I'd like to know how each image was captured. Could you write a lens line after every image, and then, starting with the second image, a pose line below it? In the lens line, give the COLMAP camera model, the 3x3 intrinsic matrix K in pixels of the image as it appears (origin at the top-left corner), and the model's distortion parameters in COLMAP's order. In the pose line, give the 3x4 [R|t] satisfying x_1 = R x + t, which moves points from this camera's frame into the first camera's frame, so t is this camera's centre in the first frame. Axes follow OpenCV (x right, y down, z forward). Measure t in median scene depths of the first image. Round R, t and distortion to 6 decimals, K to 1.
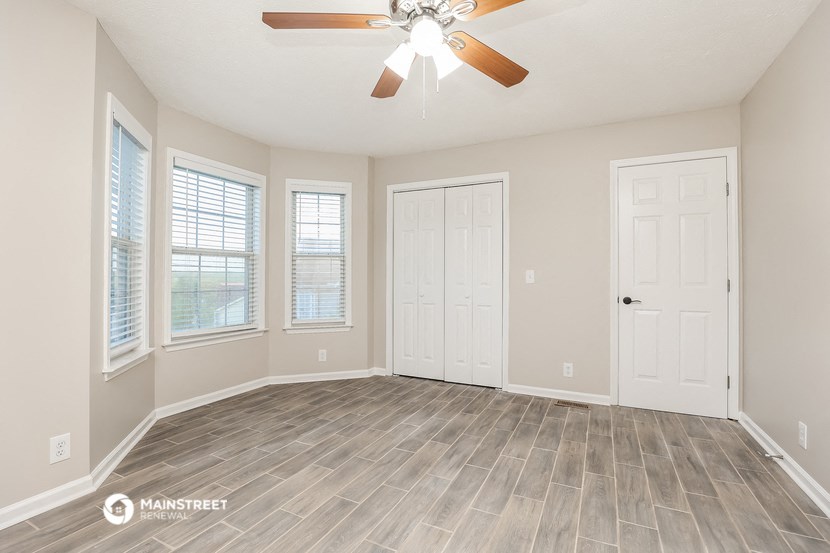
lens RADIAL K [[386.4, 0, 416.6], [0, 386.4, 282.5], [0, 0, 1]] dist [-0.032059, 0.000489]
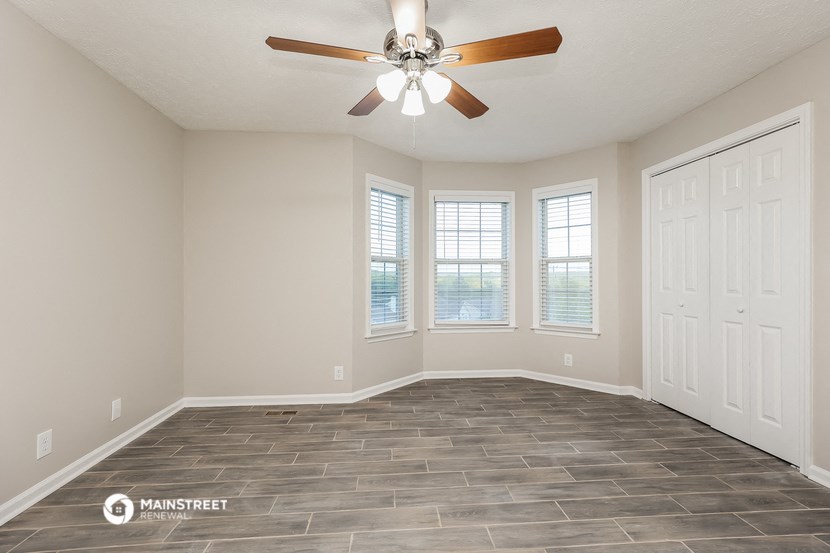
lens RADIAL K [[380.6, 0, 413.1], [0, 380.6, 282.4], [0, 0, 1]] dist [-0.002273, 0.001492]
pose [[0.495758, 0.006001, -0.868440, 0.506655], [-0.006813, 0.999972, 0.003021, -0.011928], [0.868434, 0.004419, 0.495785, 0.214479]]
